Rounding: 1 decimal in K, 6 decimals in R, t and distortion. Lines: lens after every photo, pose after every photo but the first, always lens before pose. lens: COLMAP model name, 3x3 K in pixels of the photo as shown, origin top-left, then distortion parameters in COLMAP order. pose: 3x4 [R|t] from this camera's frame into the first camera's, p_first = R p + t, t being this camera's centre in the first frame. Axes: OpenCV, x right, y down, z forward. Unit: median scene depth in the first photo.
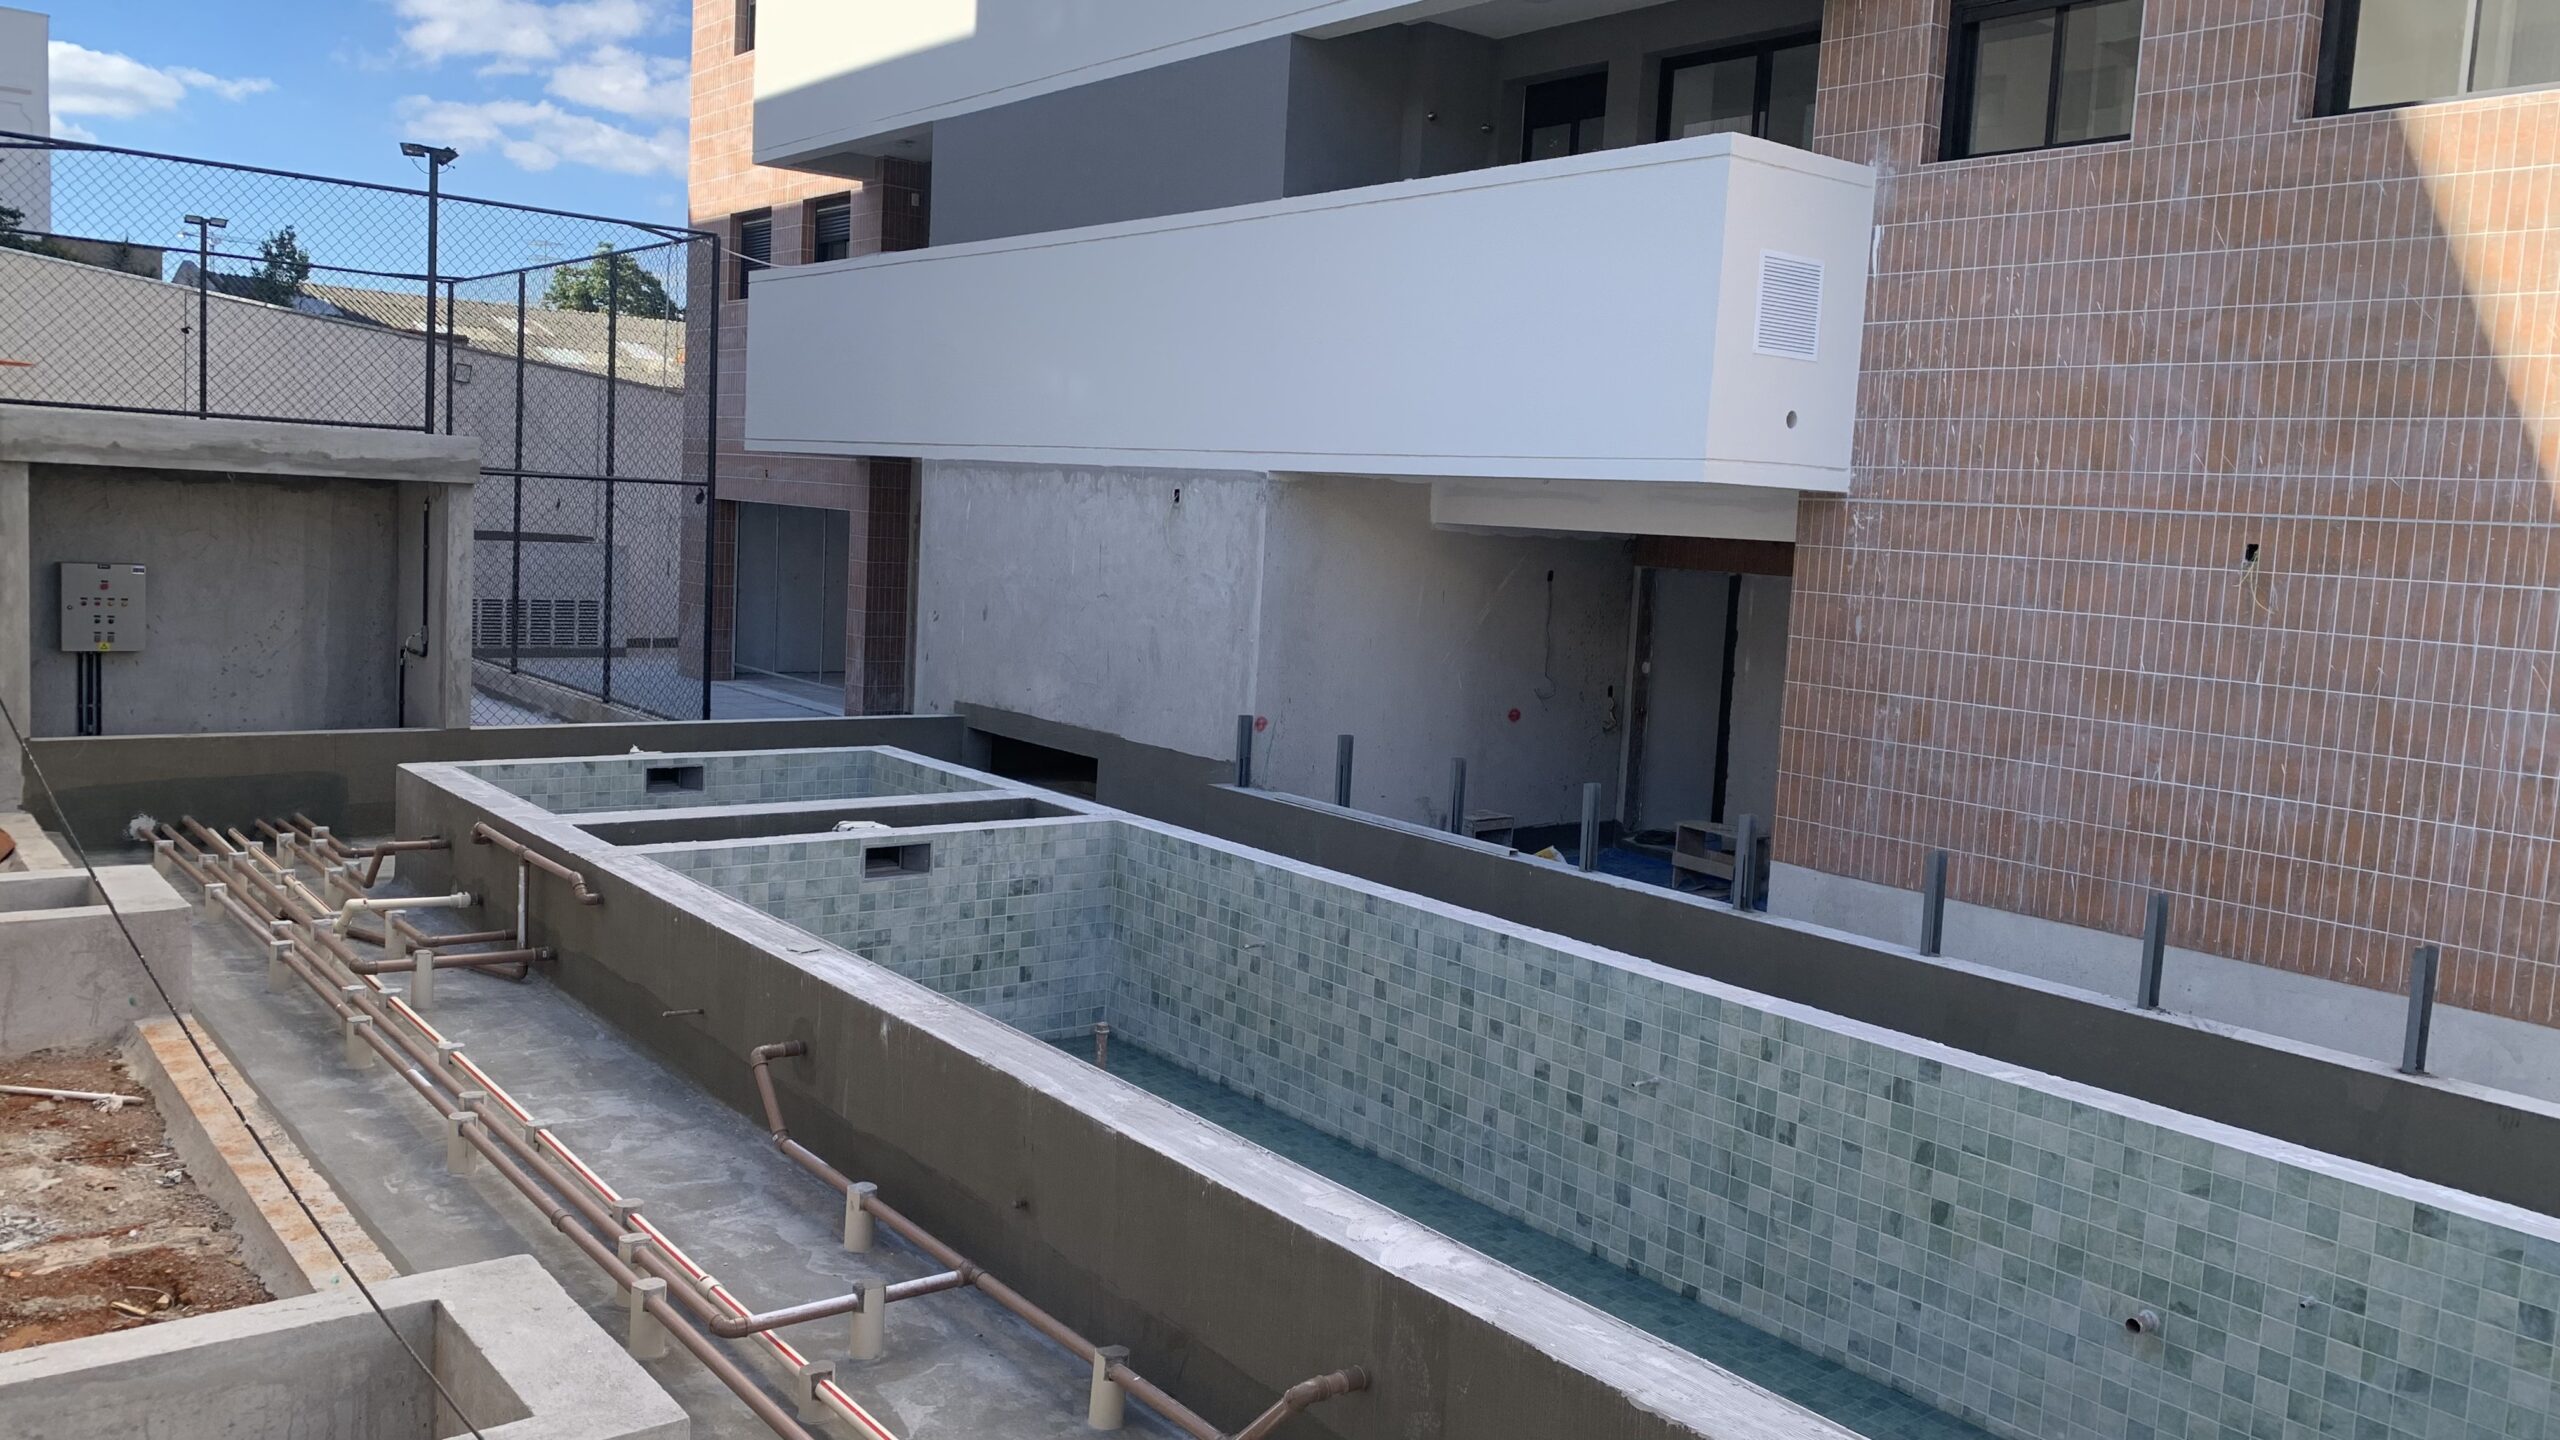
lens RADIAL K [[1938.9, 0, 1288.5], [0, 1938.9, 707.4], [0, 0, 1]] dist [0.093930, -0.176209]
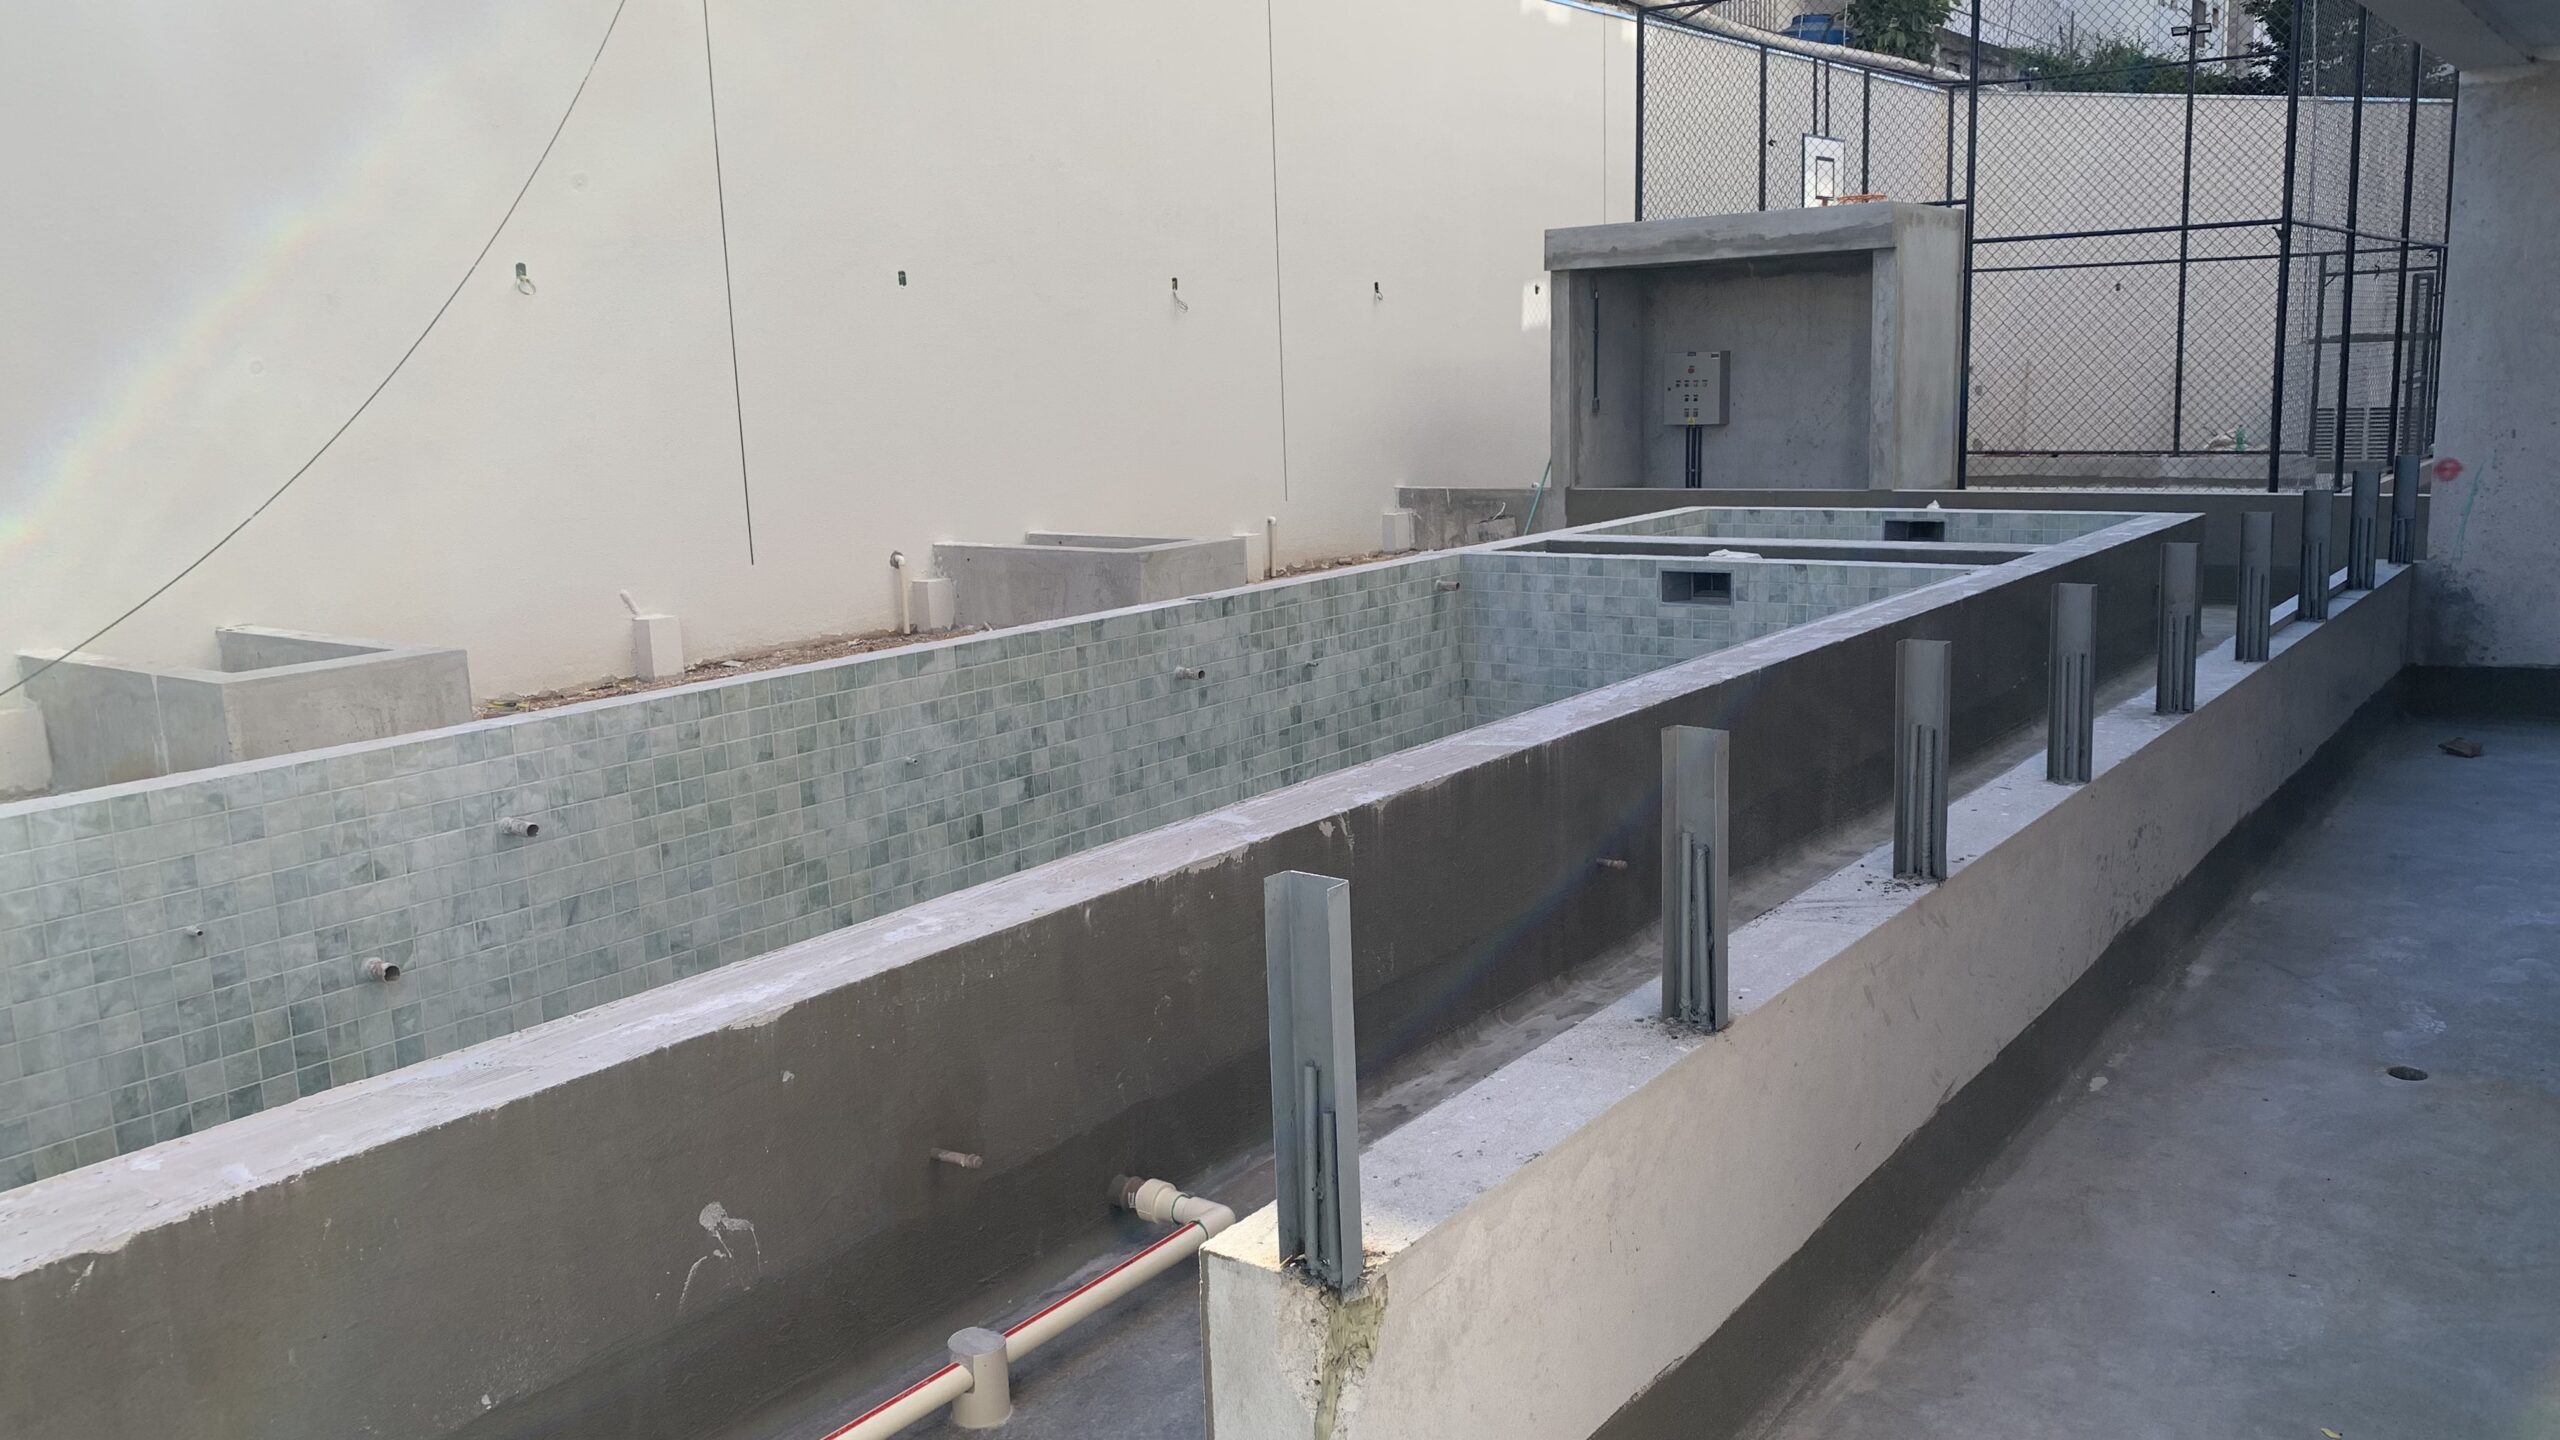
lens RADIAL K [[1938.9, 0, 1288.5], [0, 1938.9, 707.4], [0, 0, 1]] dist [0.093930, -0.176209]
pose [[0.244926, 0.103443, -0.964008, 0.587492], [-0.050575, 0.994301, 0.093844, 0.050788], [0.968222, 0.025770, 0.248762, 0.505151]]
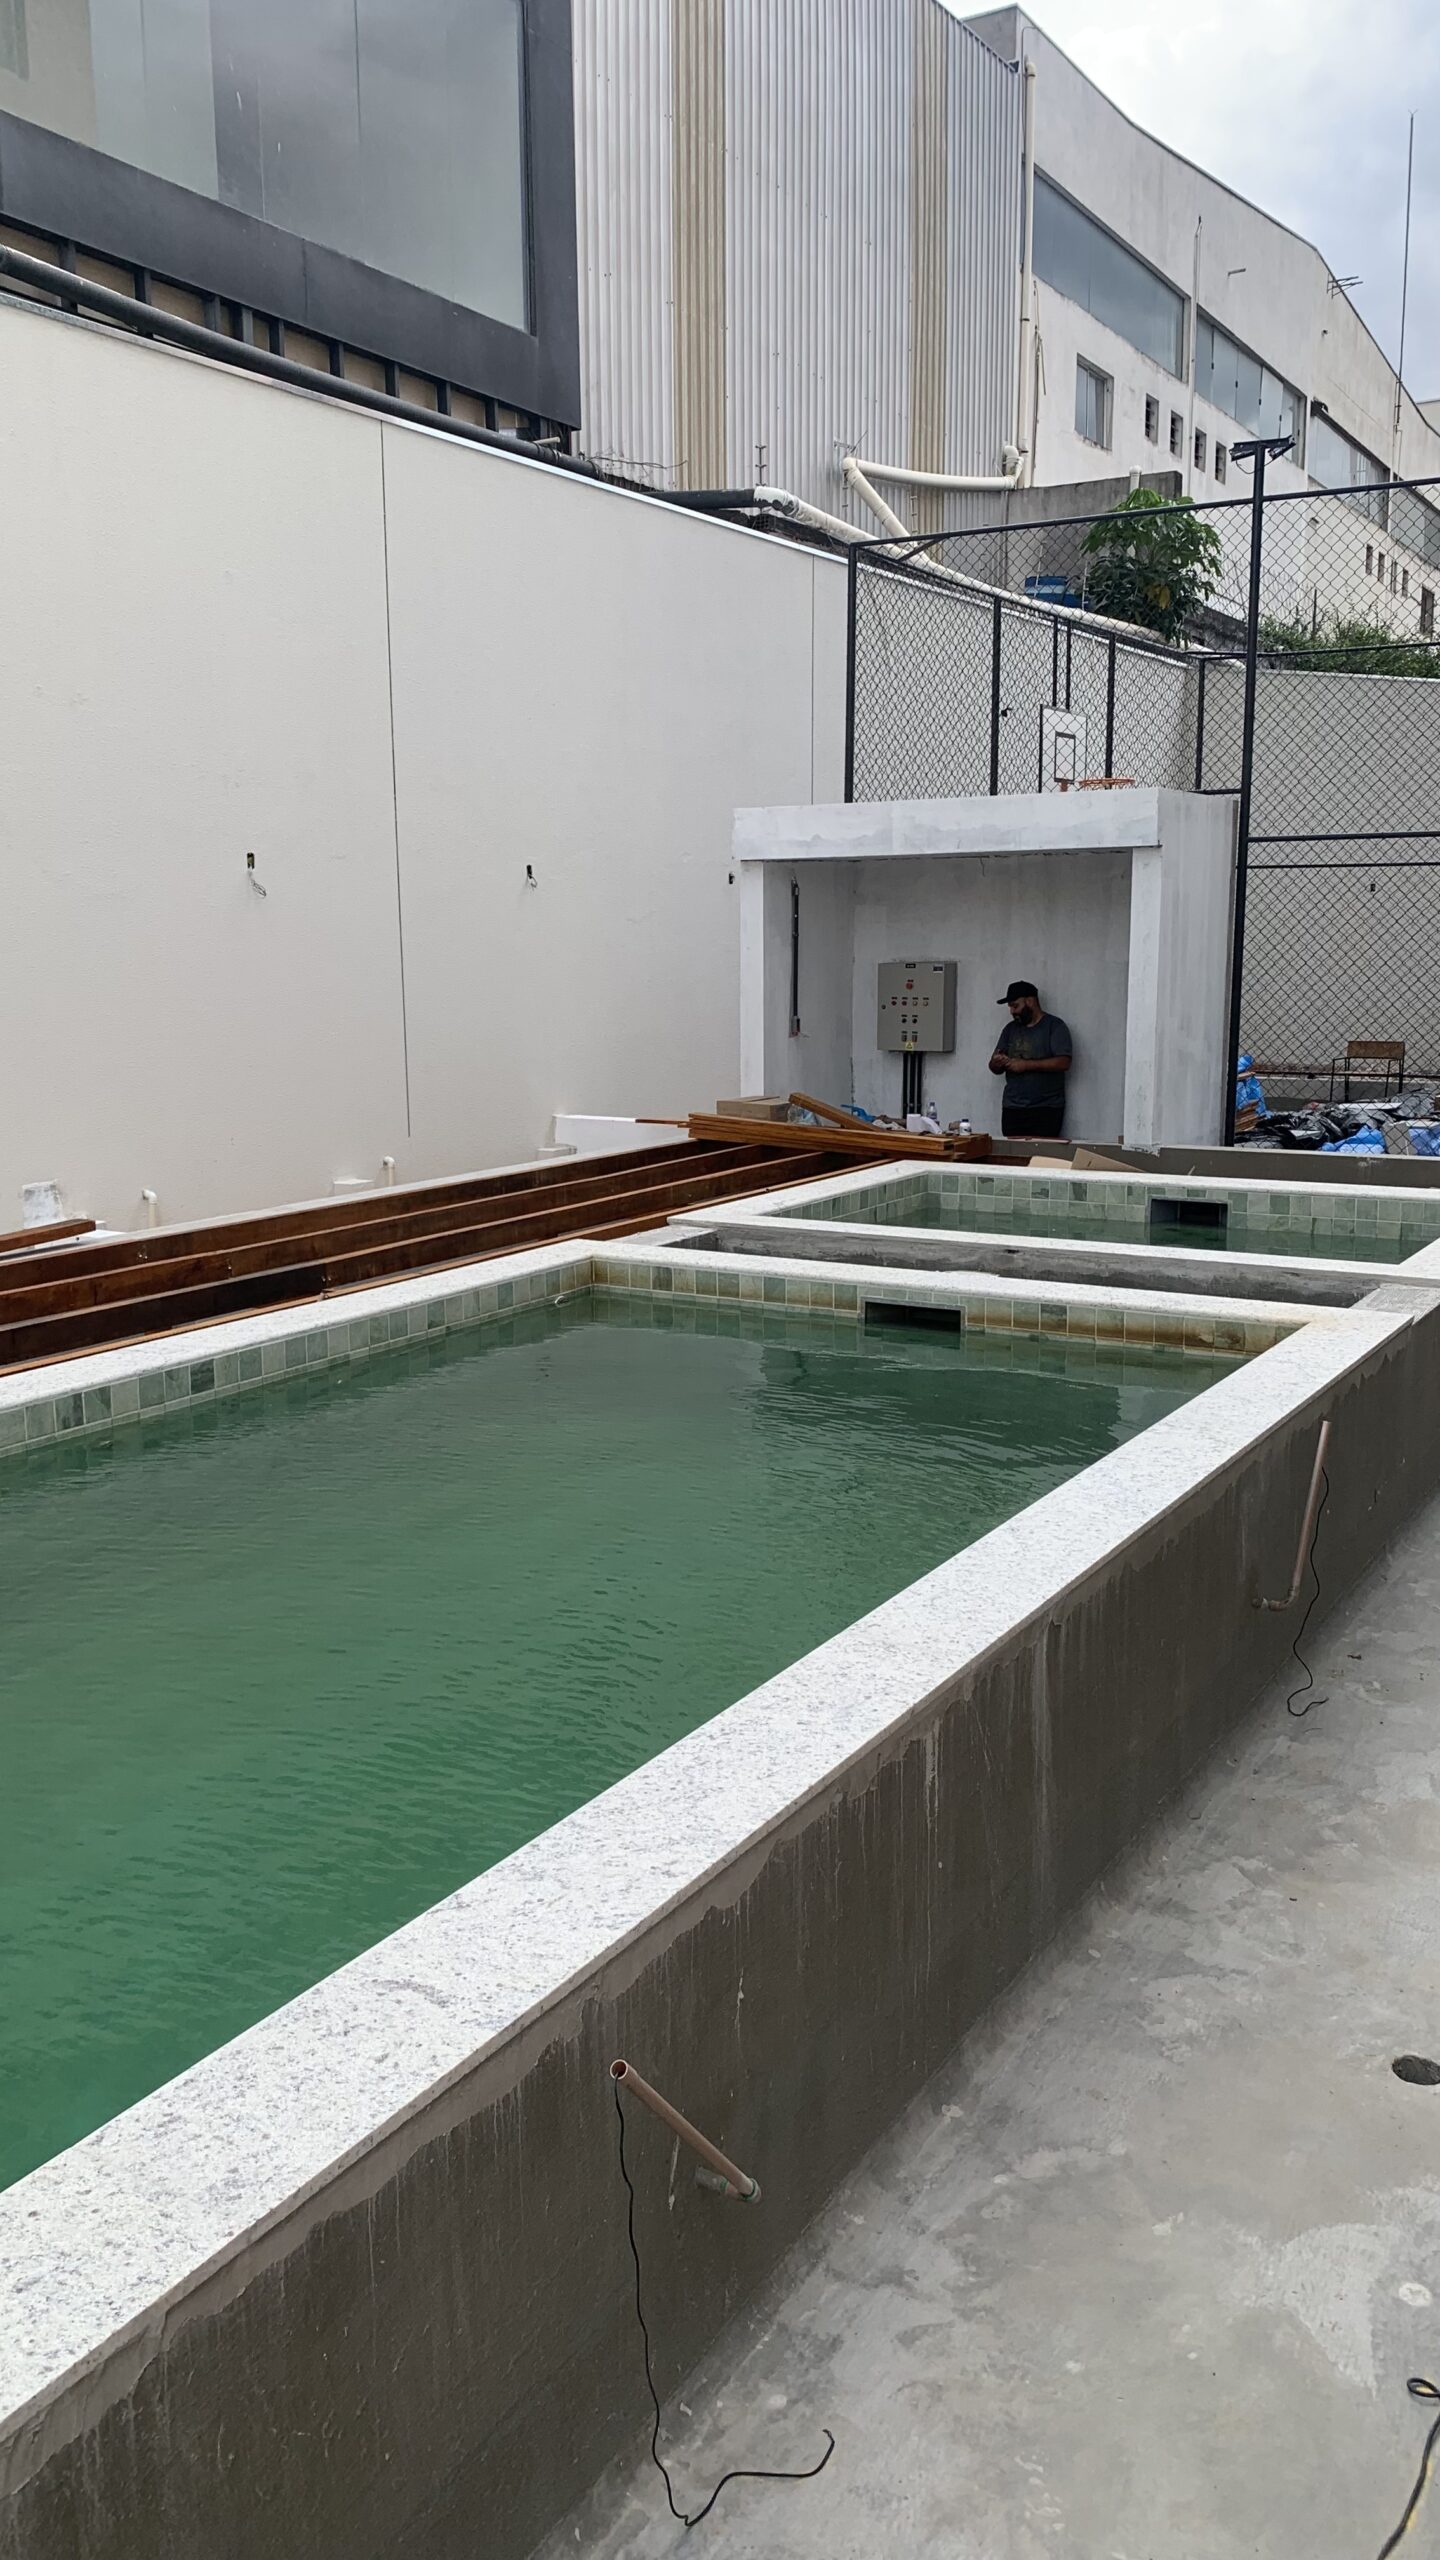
lens RADIAL K [[1938.9, 0, 706.0], [0, 1938.9, 1274.4], [0, 0, 1]] dist [0.093930, -0.176209]
pose [[0.337799, 0.106626, -0.935159, 0.346826], [-0.068408, 0.993716, 0.088592, 0.005630], [0.938729, 0.034046, 0.342970, 0.620083]]
